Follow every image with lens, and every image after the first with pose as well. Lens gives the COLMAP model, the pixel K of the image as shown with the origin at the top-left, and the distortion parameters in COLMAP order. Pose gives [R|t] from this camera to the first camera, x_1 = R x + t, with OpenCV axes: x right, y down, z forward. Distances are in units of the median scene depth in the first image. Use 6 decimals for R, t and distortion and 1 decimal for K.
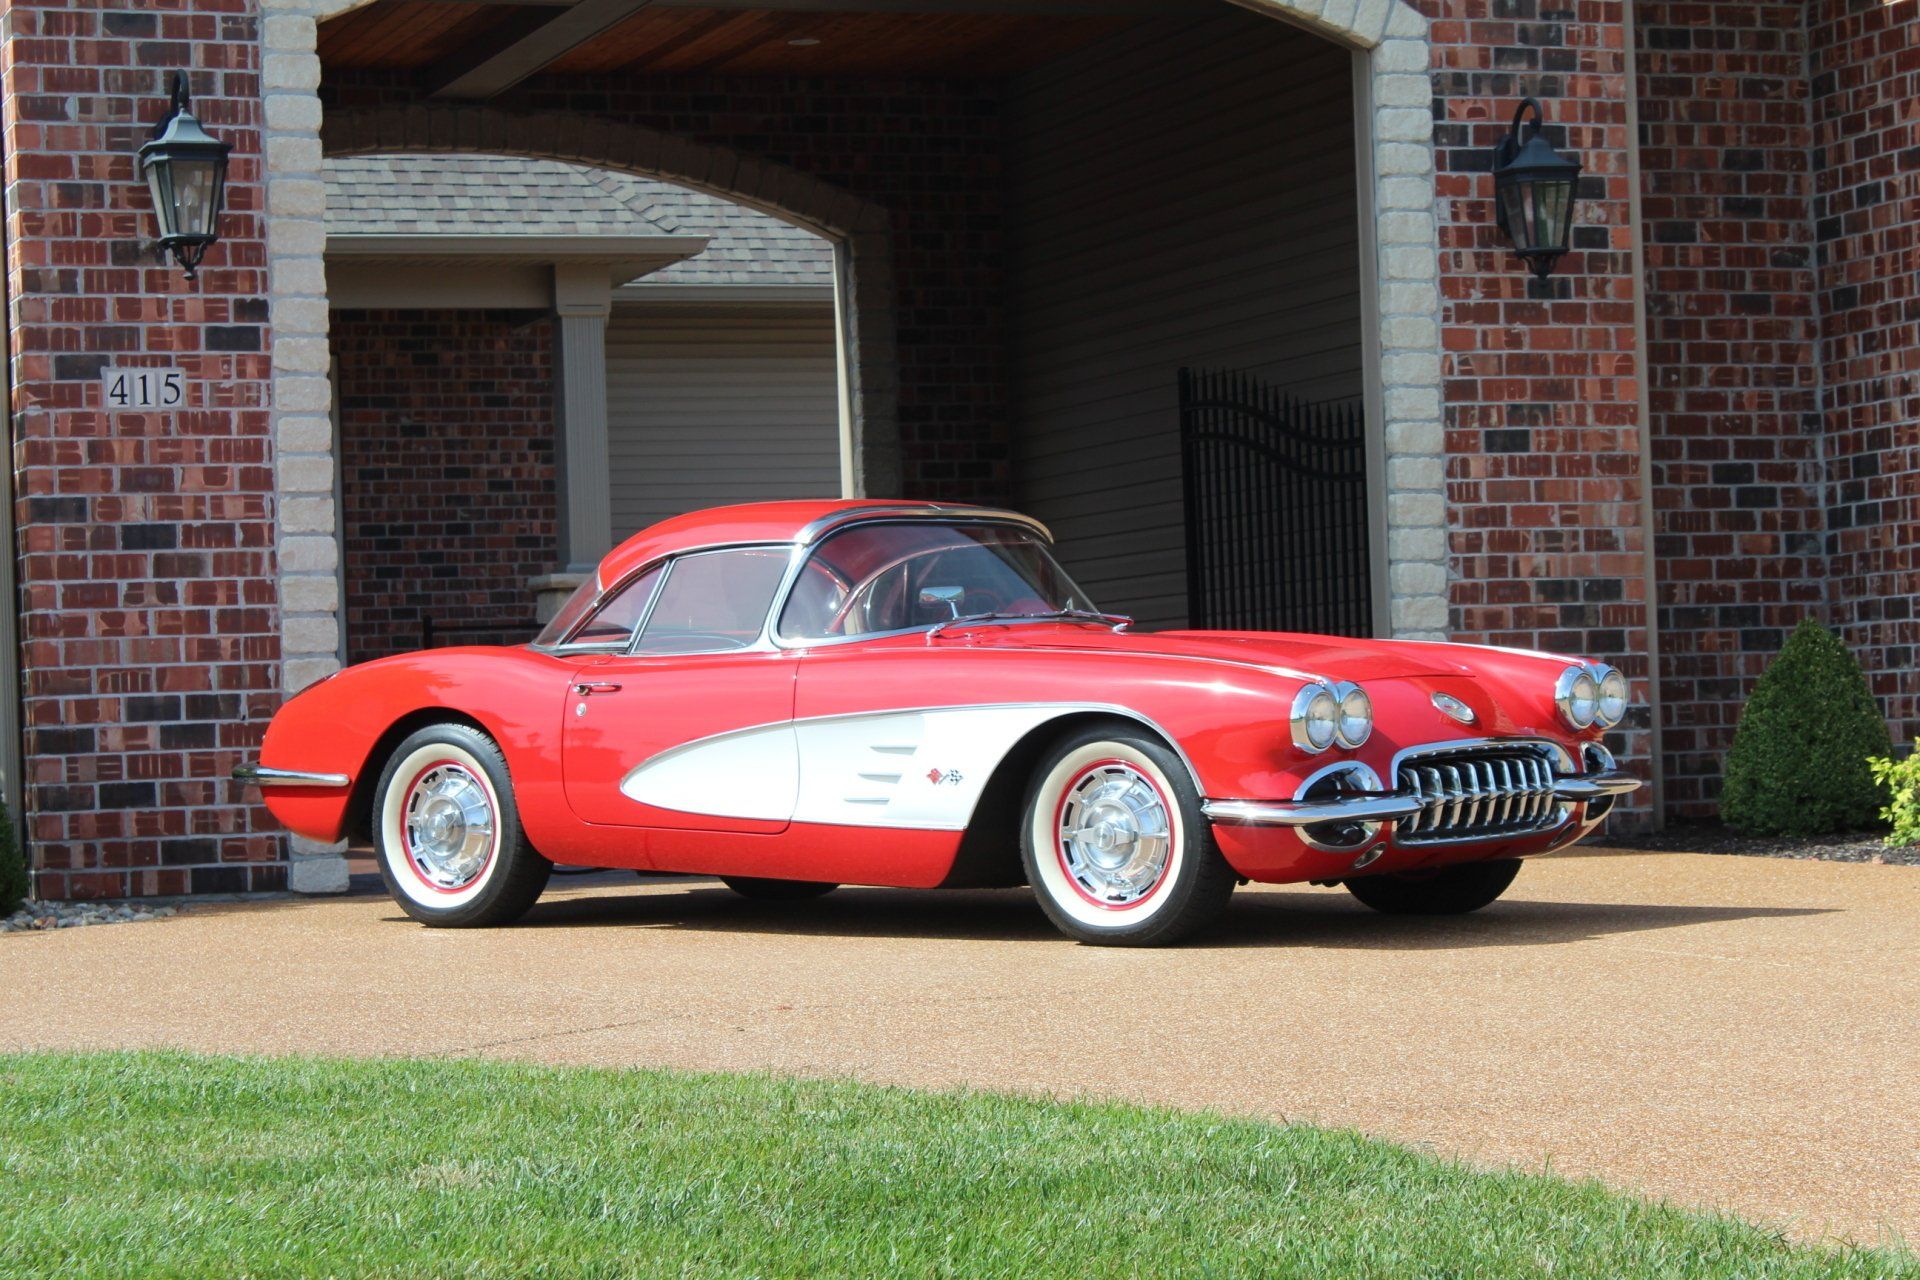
lens RADIAL K [[4940.0, 0, 951.5], [0, 4940.0, 640.8], [0, 0, 1]] dist [0.094736, 0.000000]
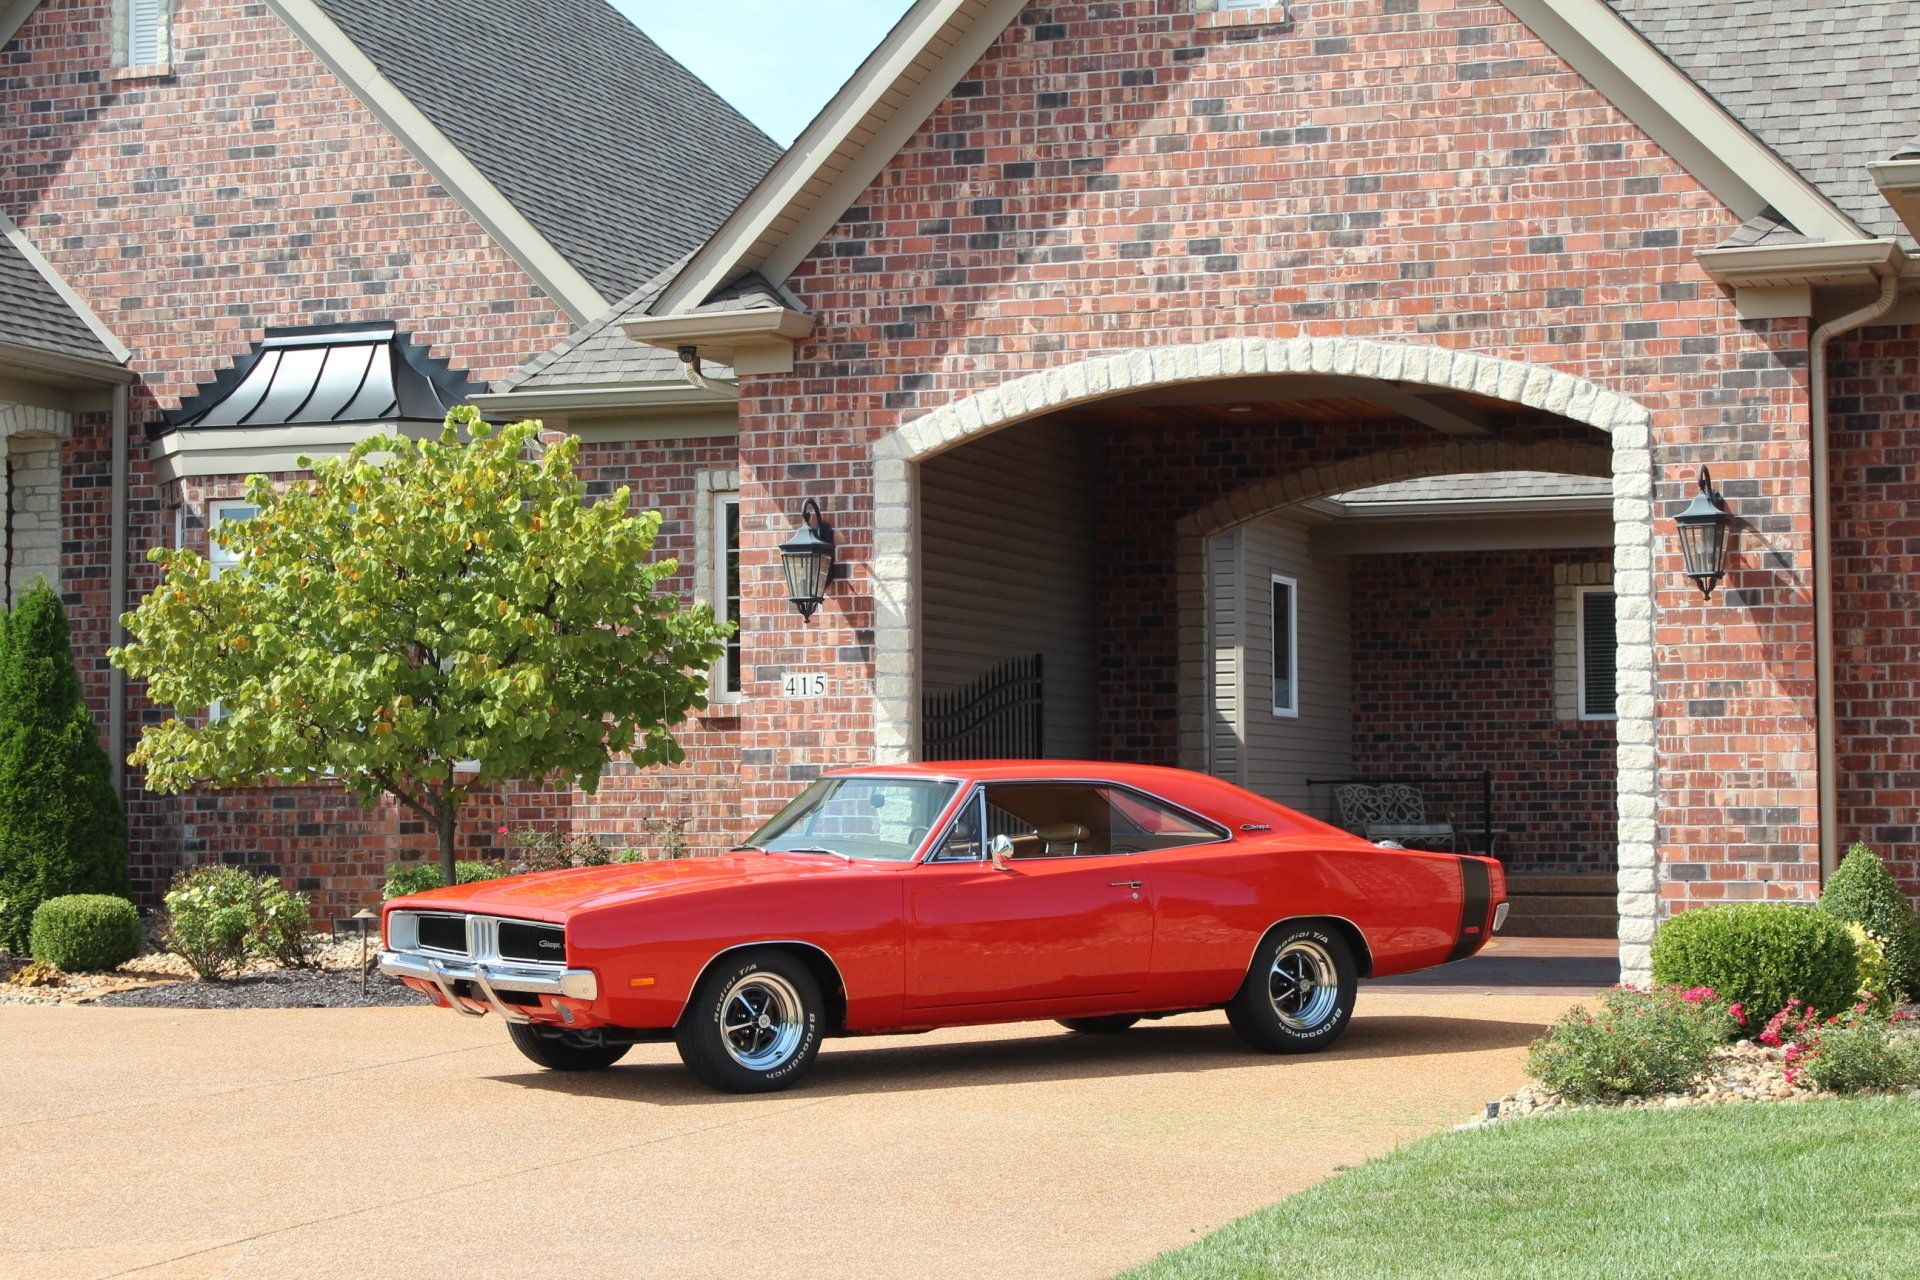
lens RADIAL K [[3460.9, 0, 967.4], [0, 3460.9, 647.7], [0, 0, 1]] dist [0.030198, 0.000000]
pose [[0.764250, -0.005404, -0.644898, 0.584950], [-0.003214, 0.999921, -0.012189, -0.044943], [0.644912, 0.011388, 0.764172, 0.118052]]
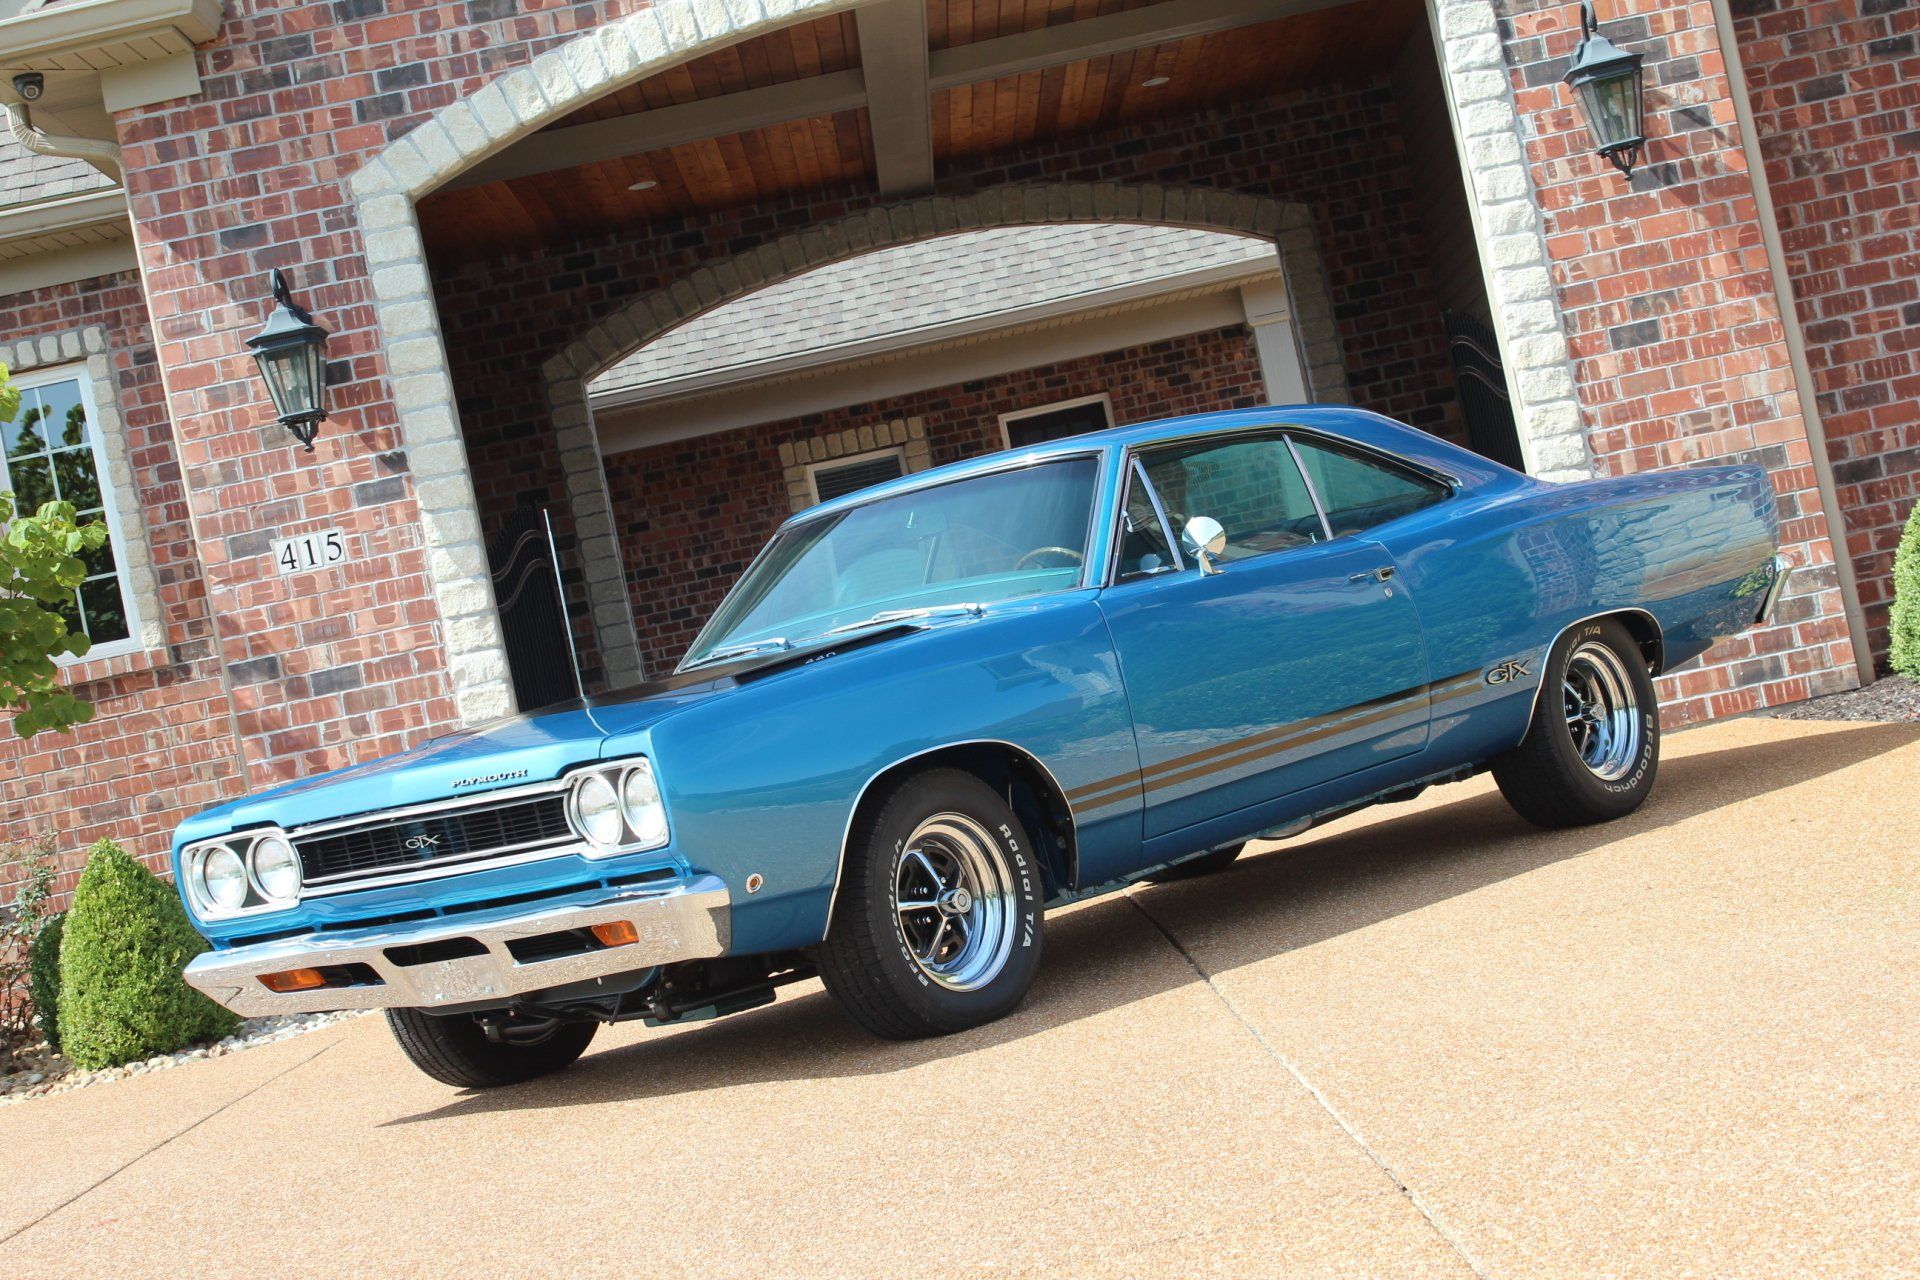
lens RADIAL K [[3460.9, 0, 971.4], [0, 3460.9, 627.8], [0, 0, 1]] dist [0.030198, 0.000000]
pose [[0.919440, -0.170993, -0.354107, 0.229255], [0.181129, 0.983449, -0.004591, -0.002620], [0.349032, -0.059918, 0.935193, 0.284057]]
